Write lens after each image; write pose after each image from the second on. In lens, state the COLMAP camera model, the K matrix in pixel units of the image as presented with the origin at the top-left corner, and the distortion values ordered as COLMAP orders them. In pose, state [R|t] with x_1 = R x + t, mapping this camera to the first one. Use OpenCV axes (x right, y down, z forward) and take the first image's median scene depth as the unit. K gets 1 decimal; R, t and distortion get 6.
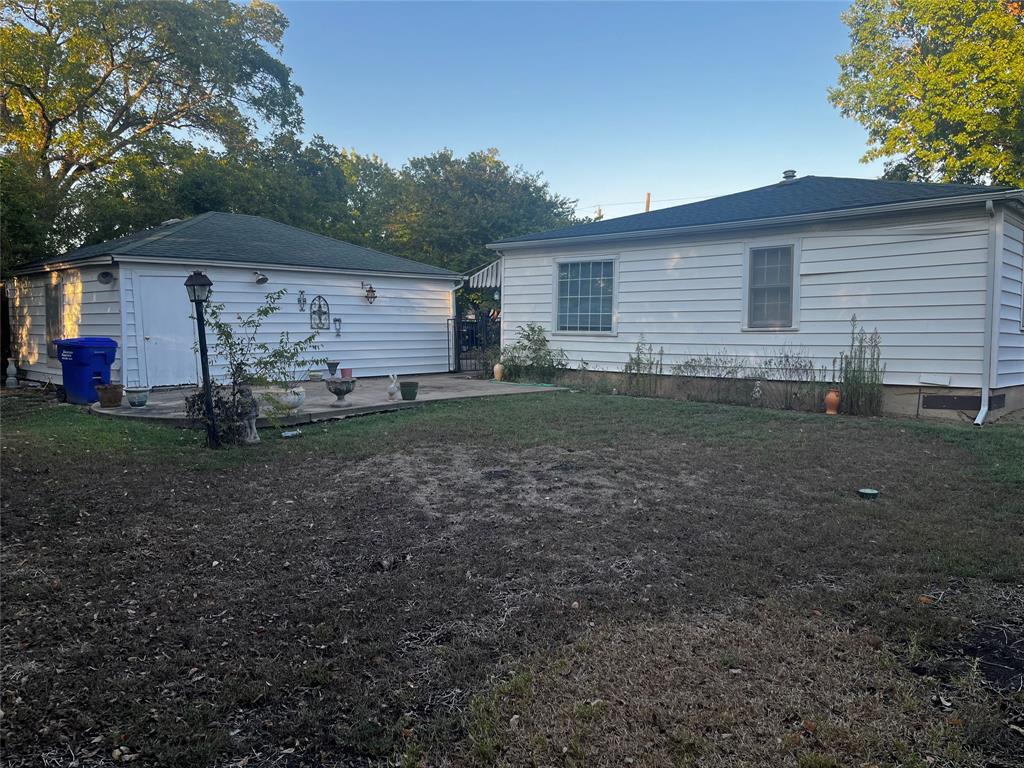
lens RADIAL K [[776.2, 0, 511.5], [0, 776.2, 386.4], [0, 0, 1]] dist [0.074974, -0.100075]
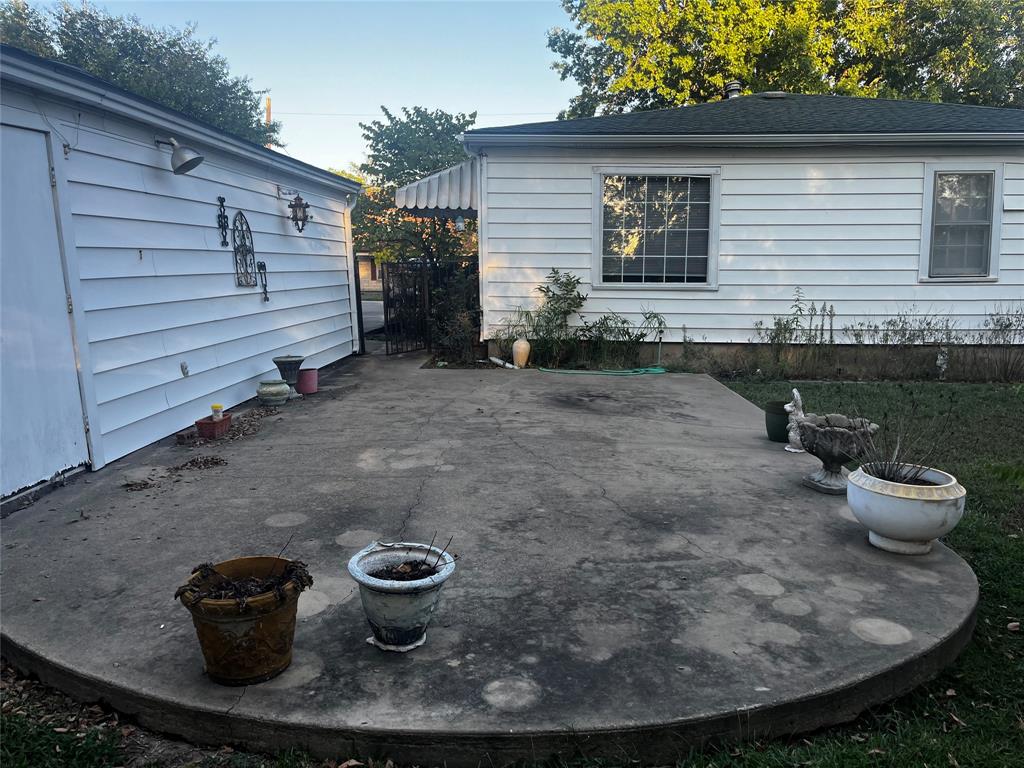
lens RADIAL K [[776.2, 0, 512.5], [0, 776.2, 384.8], [0, 0, 1]] dist [0.074974, -0.100075]
pose [[0.762714, -0.098253, 0.639229, -0.448245], [0.049335, 0.994352, 0.093973, -0.055318], [-0.644852, -0.040138, 0.763253, 0.589946]]
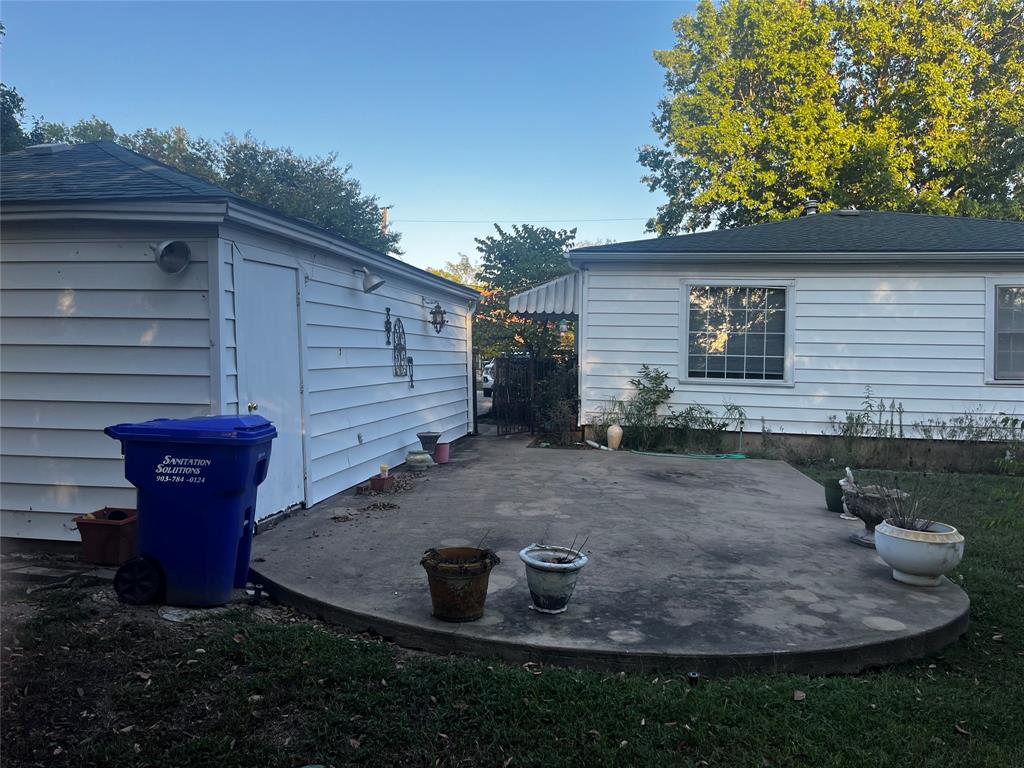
lens RADIAL K [[776.2, 0, 502.8], [0, 776.2, 382.7], [0, 0, 1]] dist [0.074974, -0.100075]
pose [[0.834860, -0.004975, 0.550439, -0.525437], [0.025906, 0.999206, -0.030260, -0.052682], [-0.549852, 0.039522, 0.834327, 0.516492]]
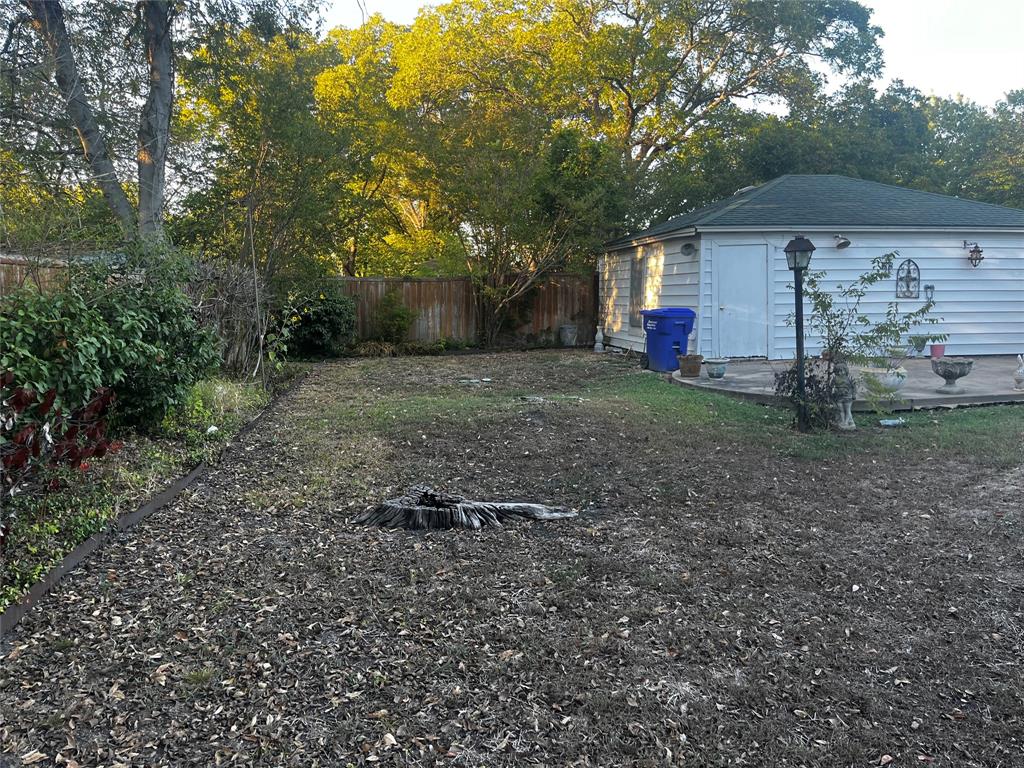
lens RADIAL K [[776.2, 0, 509.4], [0, 776.2, 384.6], [0, 0, 1]] dist [0.074974, -0.100075]
pose [[0.789574, 0.065311, -0.610170, -0.059337], [-0.042851, 0.997761, 0.051348, -0.004172], [0.612158, -0.014396, 0.790605, 0.045000]]
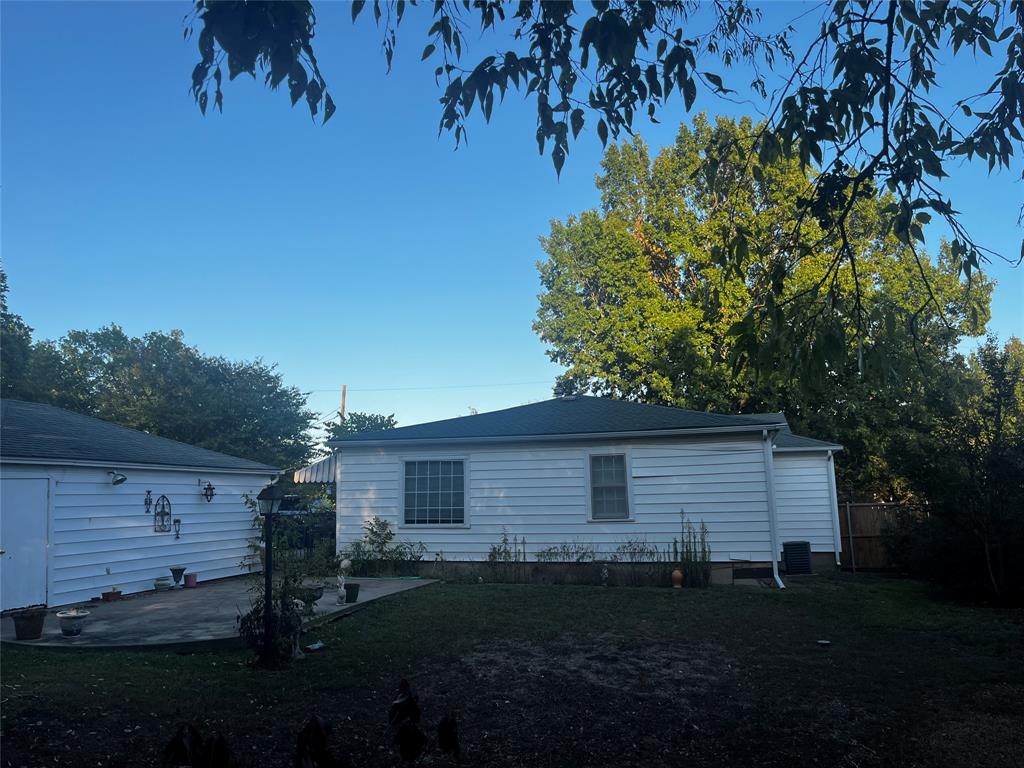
lens RADIAL K [[776.2, 0, 509.9], [0, 776.2, 377.2], [0, 0, 1]] dist [0.074974, -0.100075]
pose [[0.873288, 0.060688, 0.483410, -0.367255], [0.055560, 0.973334, -0.222563, -0.023575], [-0.484026, 0.221220, 0.846629, -0.021924]]
